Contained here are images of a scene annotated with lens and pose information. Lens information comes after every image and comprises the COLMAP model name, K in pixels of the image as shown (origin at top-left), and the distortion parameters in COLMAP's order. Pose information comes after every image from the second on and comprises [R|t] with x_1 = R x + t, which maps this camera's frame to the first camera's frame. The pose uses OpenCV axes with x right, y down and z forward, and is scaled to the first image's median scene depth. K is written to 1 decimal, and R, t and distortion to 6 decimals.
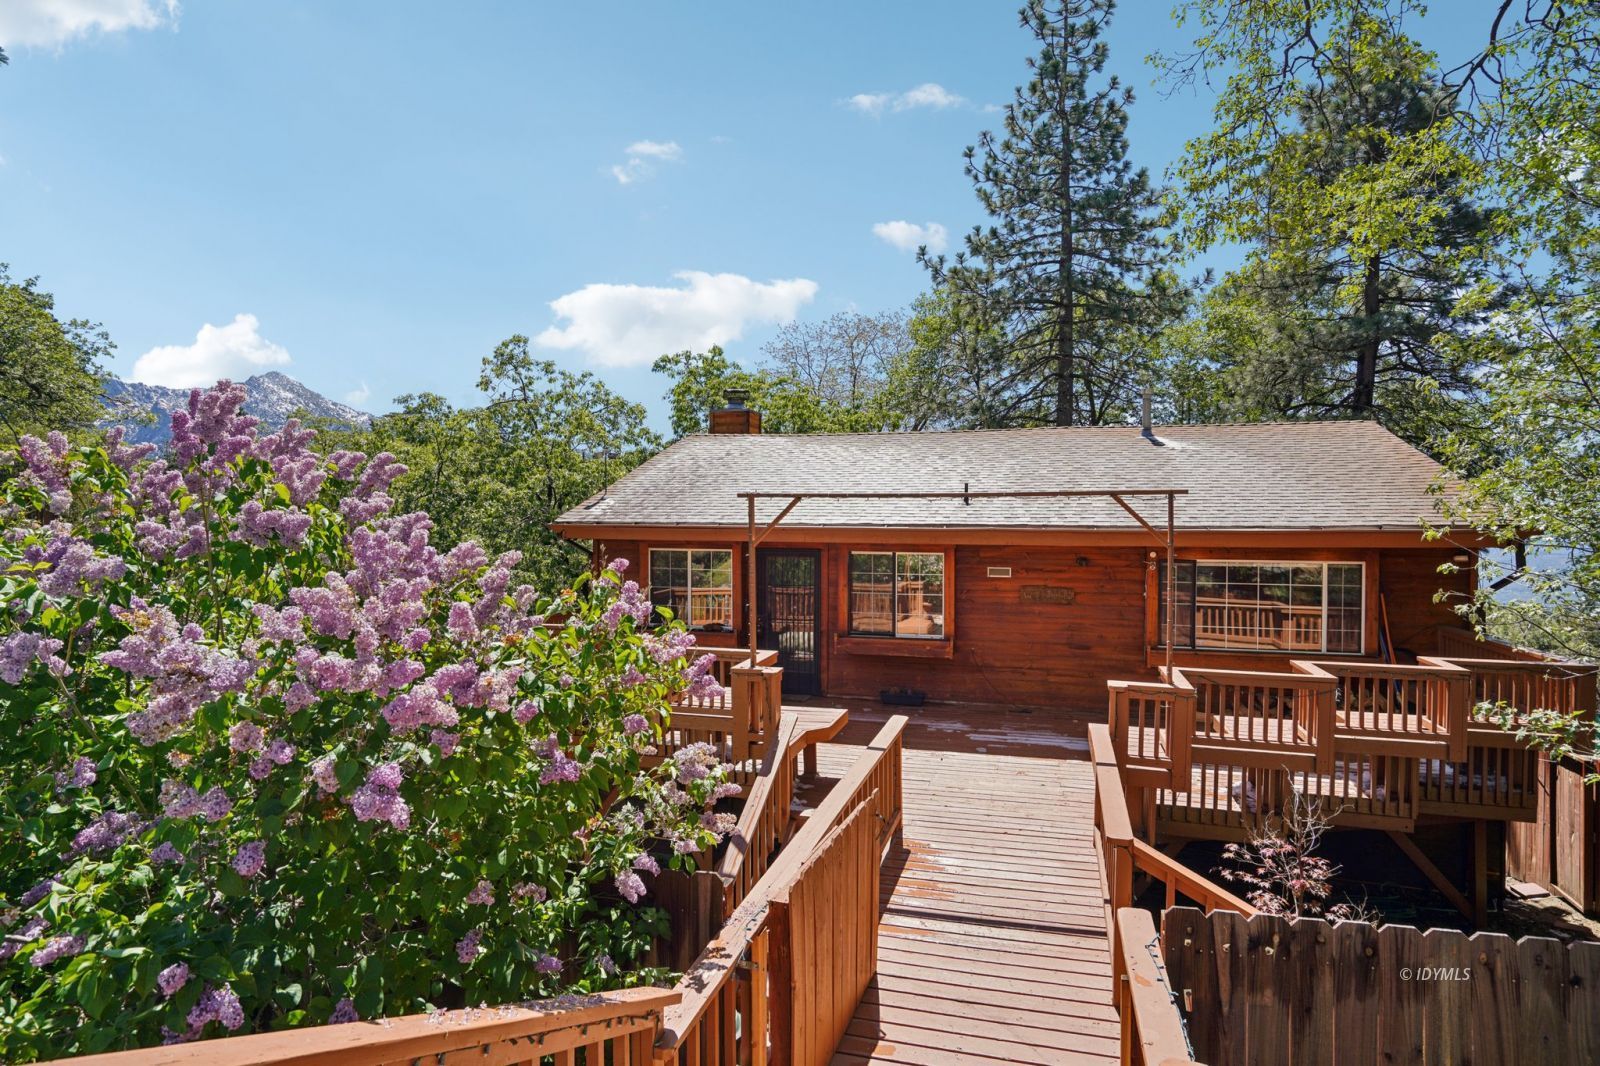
lens RADIAL K [[898.6, 0, 798.1], [0, 898.6, 530.5], [0, 0, 1]] dist [-0.024149, -0.000263]
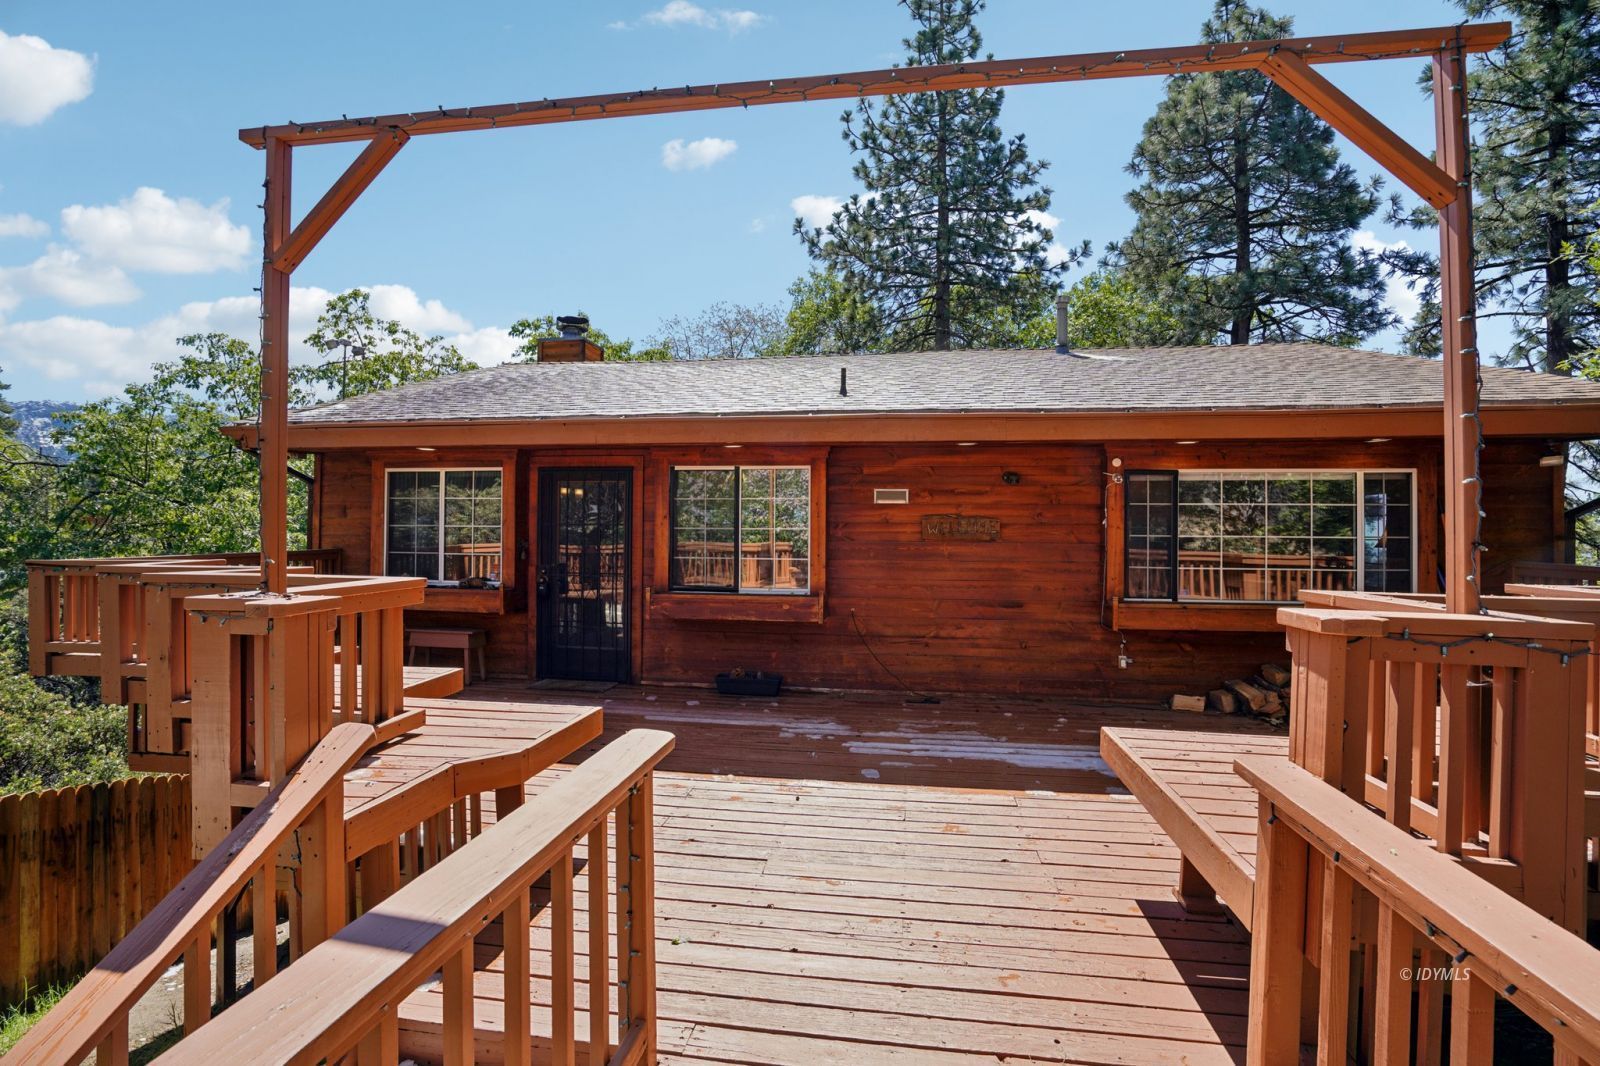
lens RADIAL K [[728.7, 0, 799.4], [0, 728.7, 532.0], [0, 0, 1]] dist [-0.045795, 0.002995]
pose [[0.991882, 0.008548, 0.126877, 0.045456], [-0.005222, 0.999635, -0.026518, 0.047348], [-0.127058, 0.025640, 0.991564, 0.246555]]
